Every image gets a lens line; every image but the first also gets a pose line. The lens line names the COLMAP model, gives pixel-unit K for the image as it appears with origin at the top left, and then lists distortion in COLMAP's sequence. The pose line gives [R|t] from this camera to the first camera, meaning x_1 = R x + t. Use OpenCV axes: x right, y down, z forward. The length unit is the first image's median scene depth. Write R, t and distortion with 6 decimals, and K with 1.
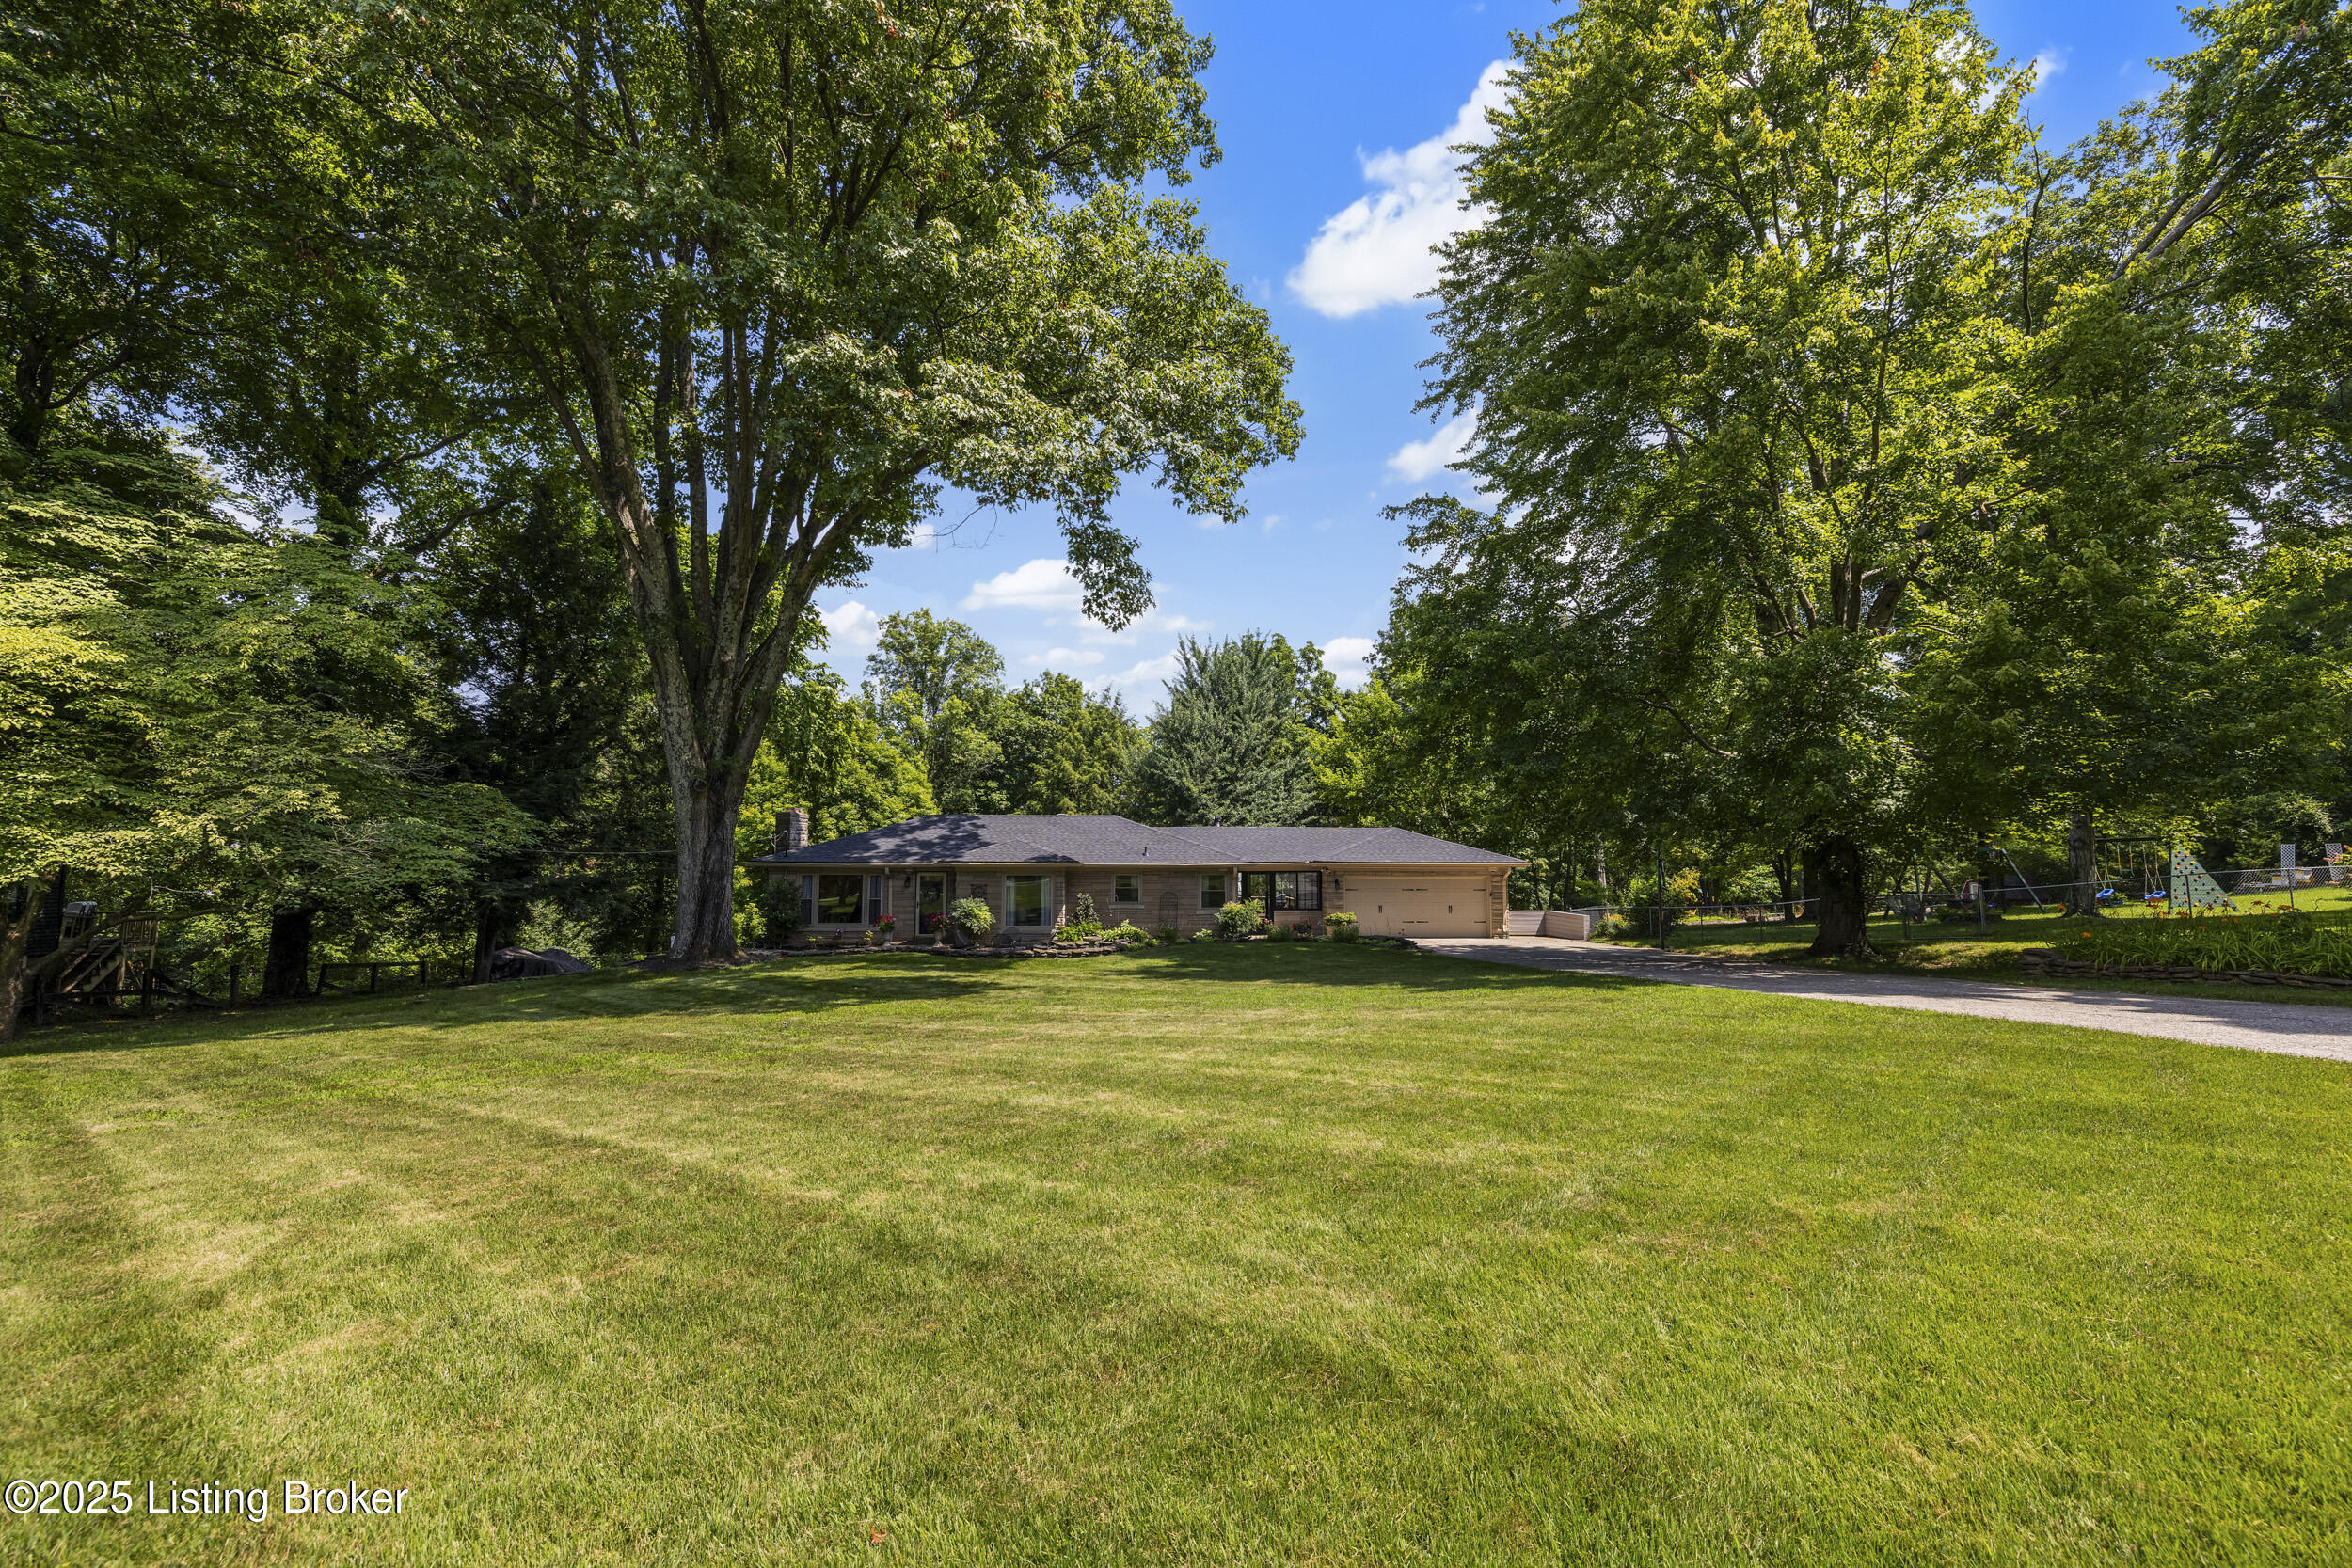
lens RADIAL K [[1010.2, 0, 1233.9], [0, 1010.2, 802.1], [0, 0, 1]] dist [-0.015123, 0.000072]
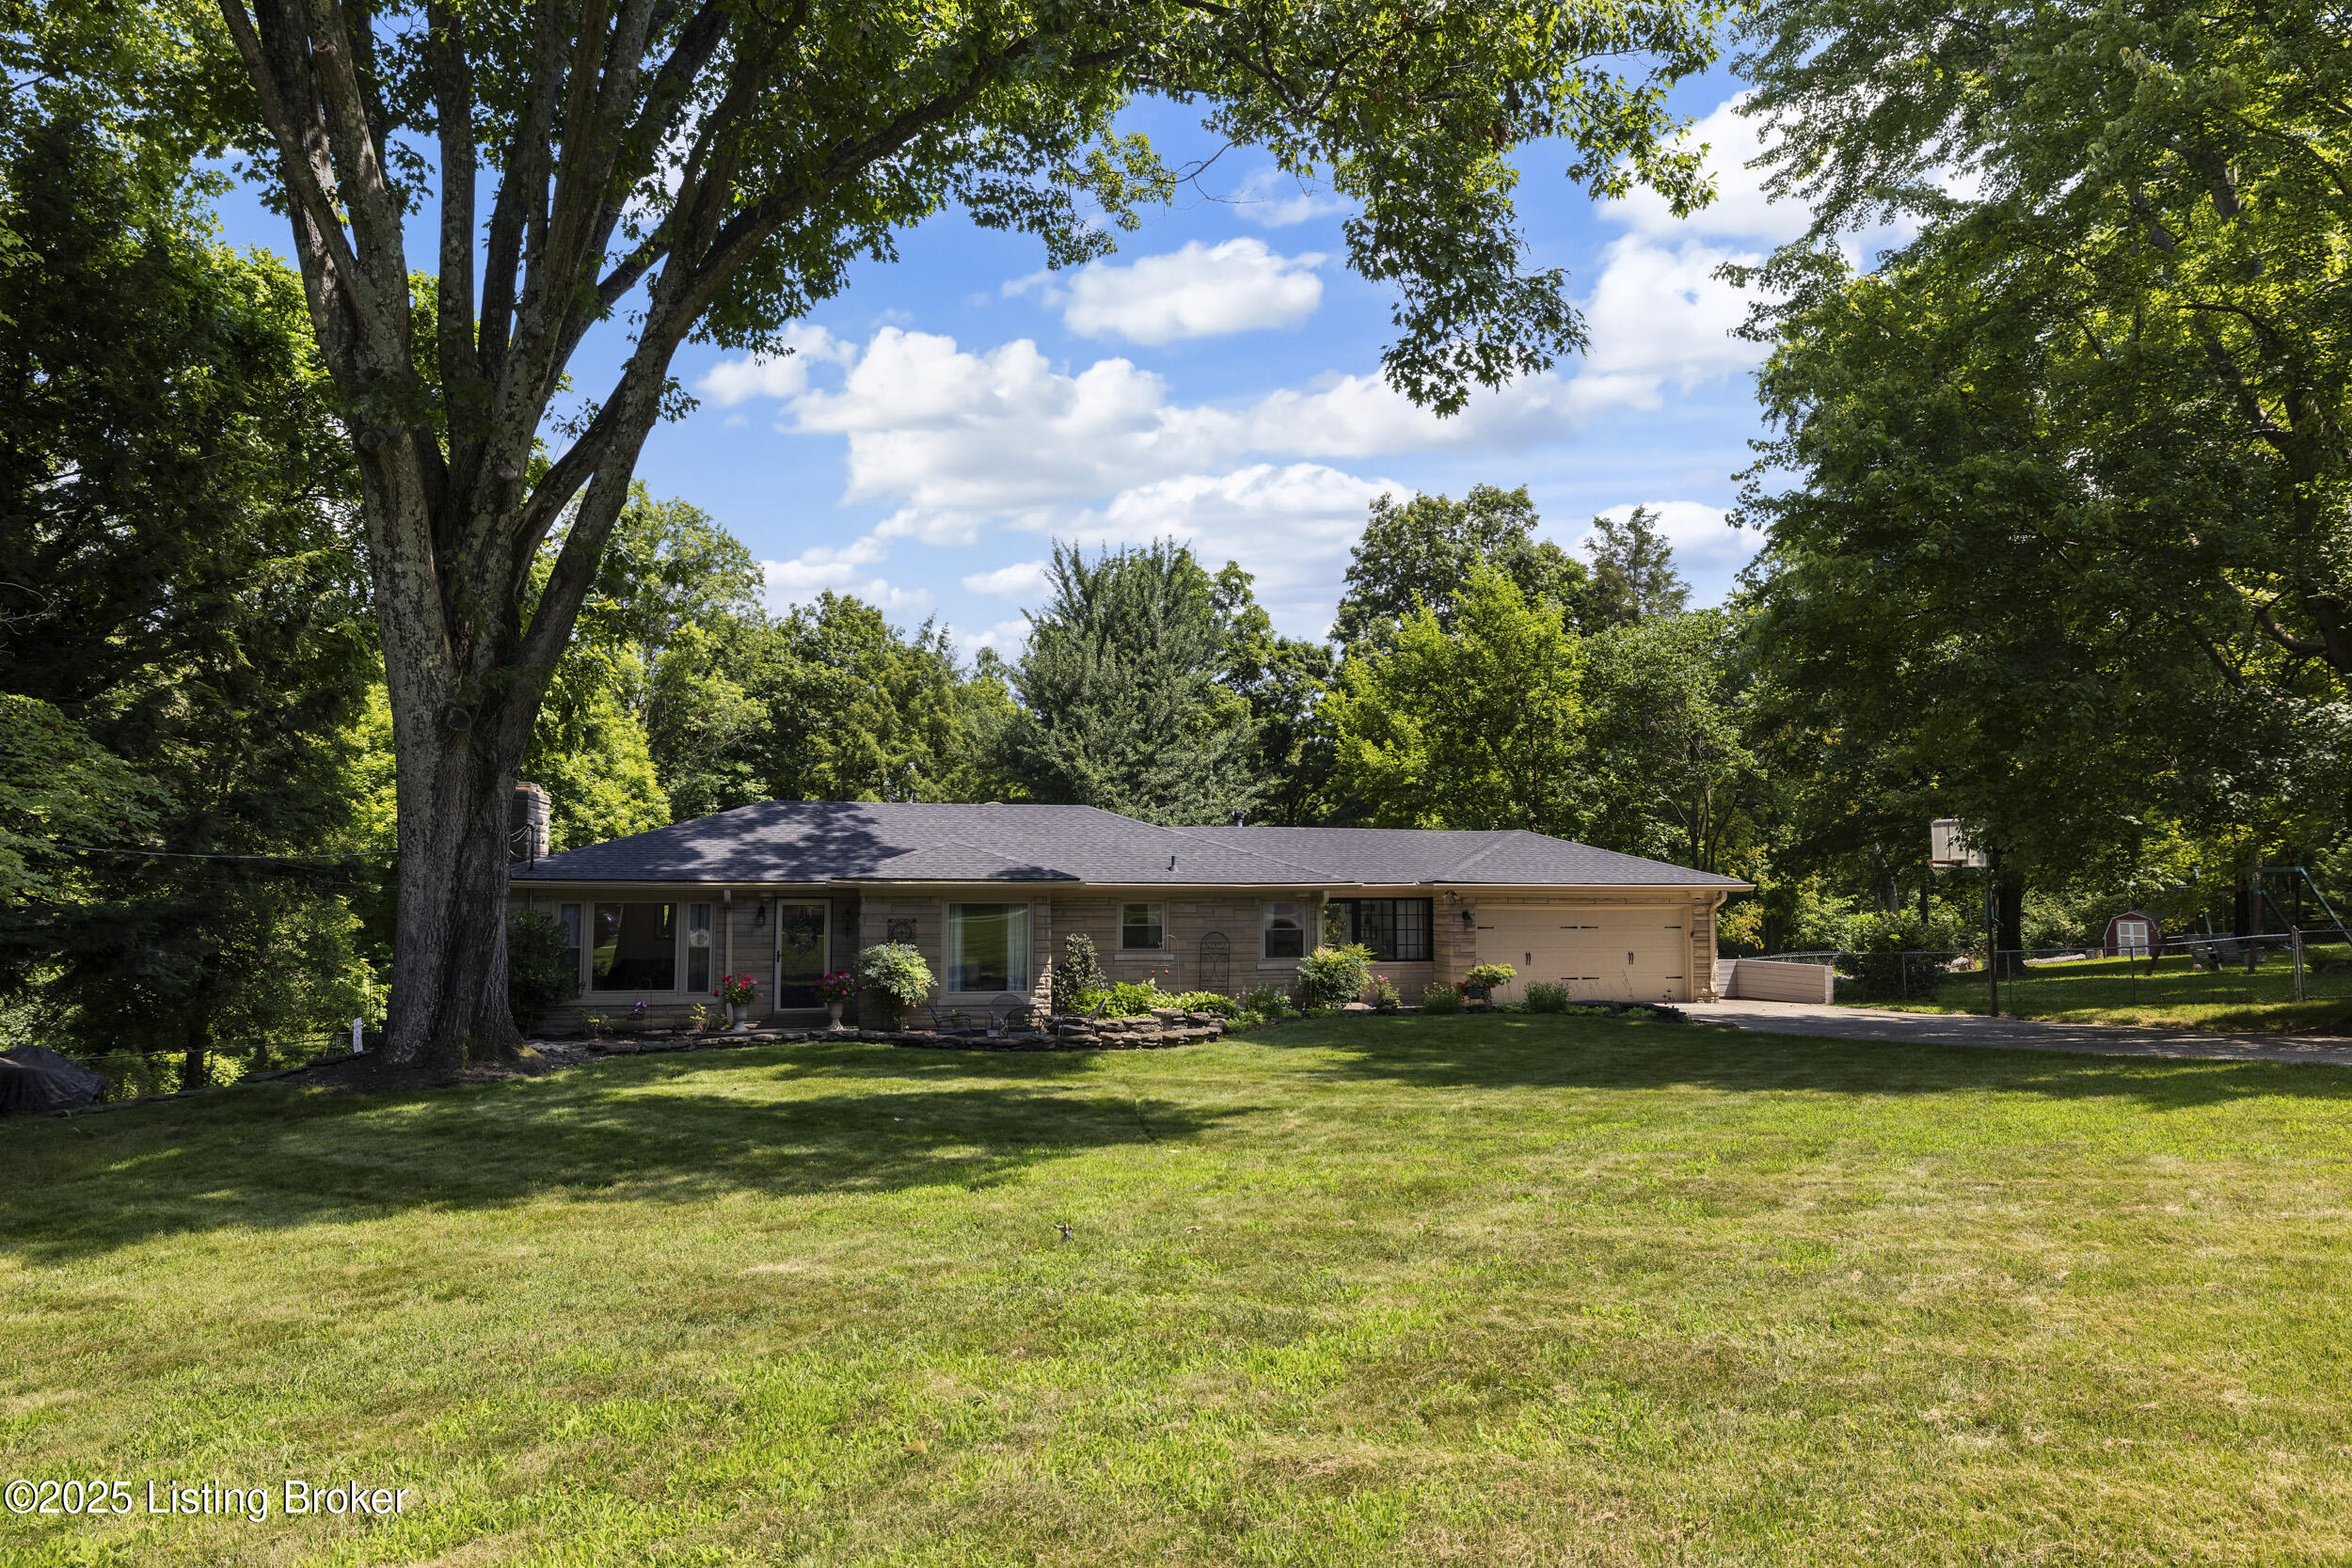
lens RADIAL K [[1425.1, 0, 1218.7], [0, 1425.1, 809.4], [0, 0, 1]] dist [0.004281, 0.003314]
pose [[0.986839, 0.009700, 0.161412, -0.100174], [-0.009130, 0.999949, -0.004277, 0.010392], [-0.161445, 0.002747, 0.986878, 0.086161]]
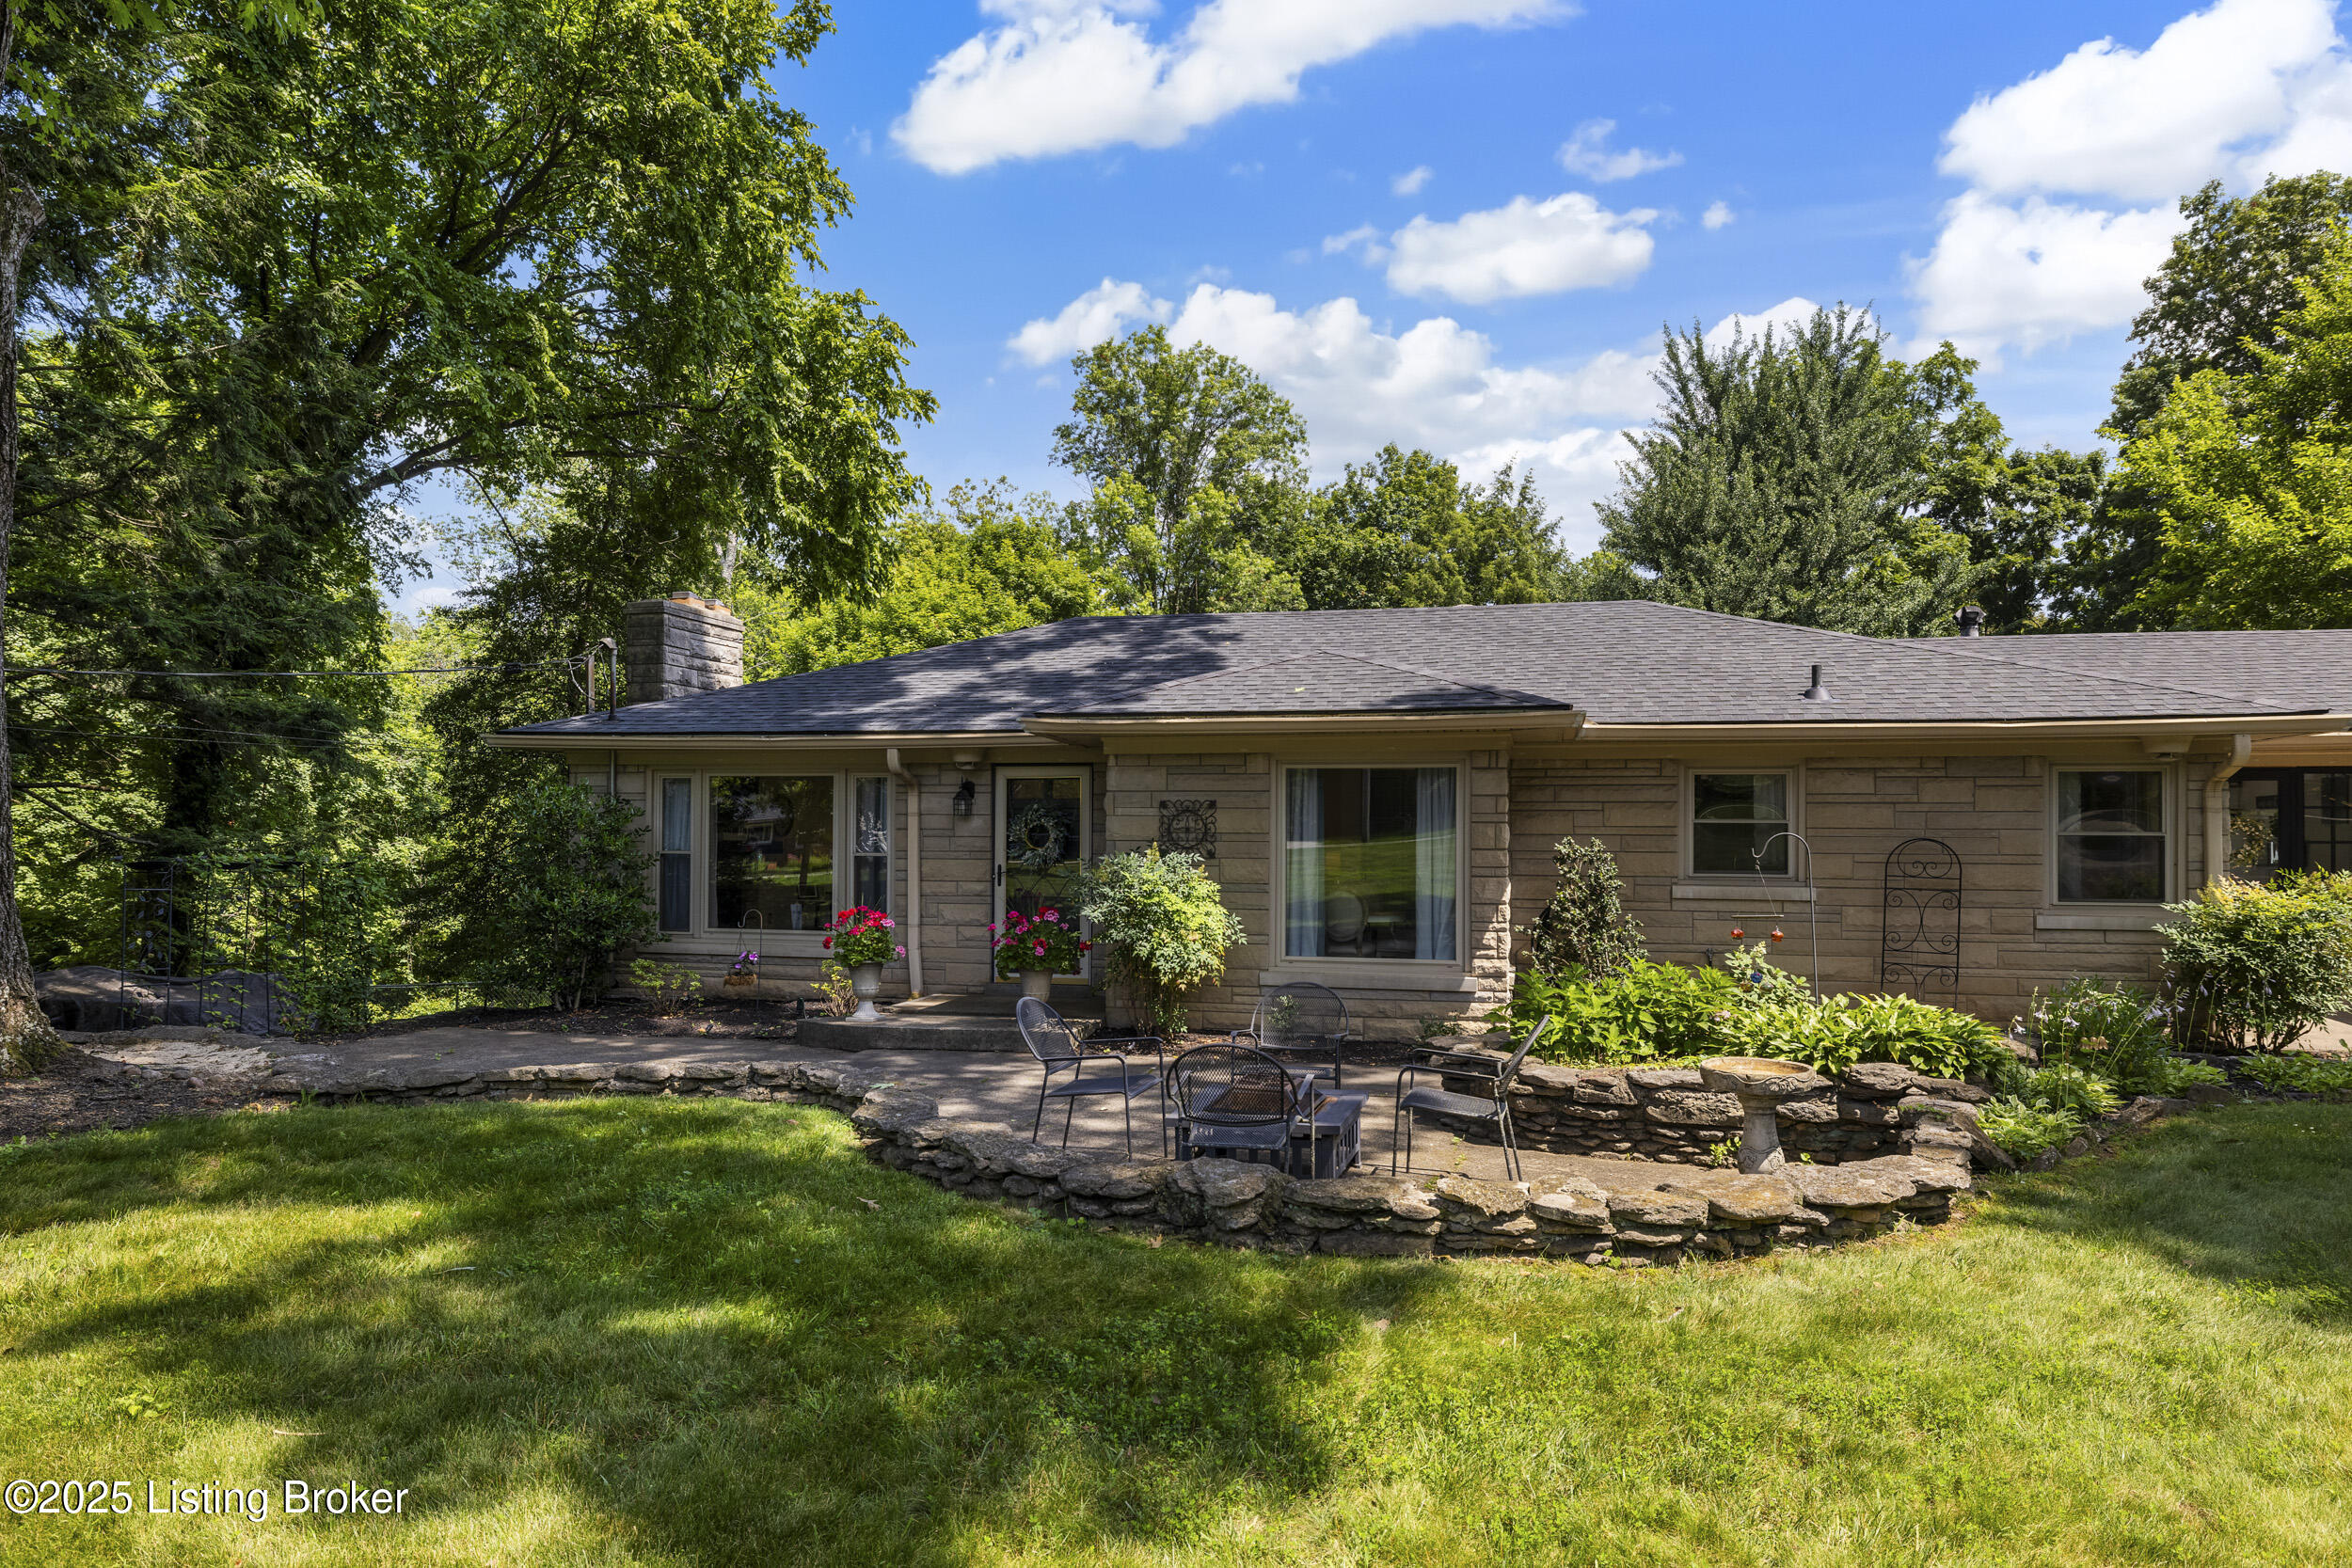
lens RADIAL K [[1425.1, 0, 1218.7], [0, 1425.1, 809.4], [0, 0, 1]] dist [0.004281, 0.003314]
pose [[0.958150, 0.000170, -0.286268, -0.066597], [0.011430, 0.999180, 0.038849, 0.033172], [0.286040, -0.040495, 0.957362, 0.304599]]
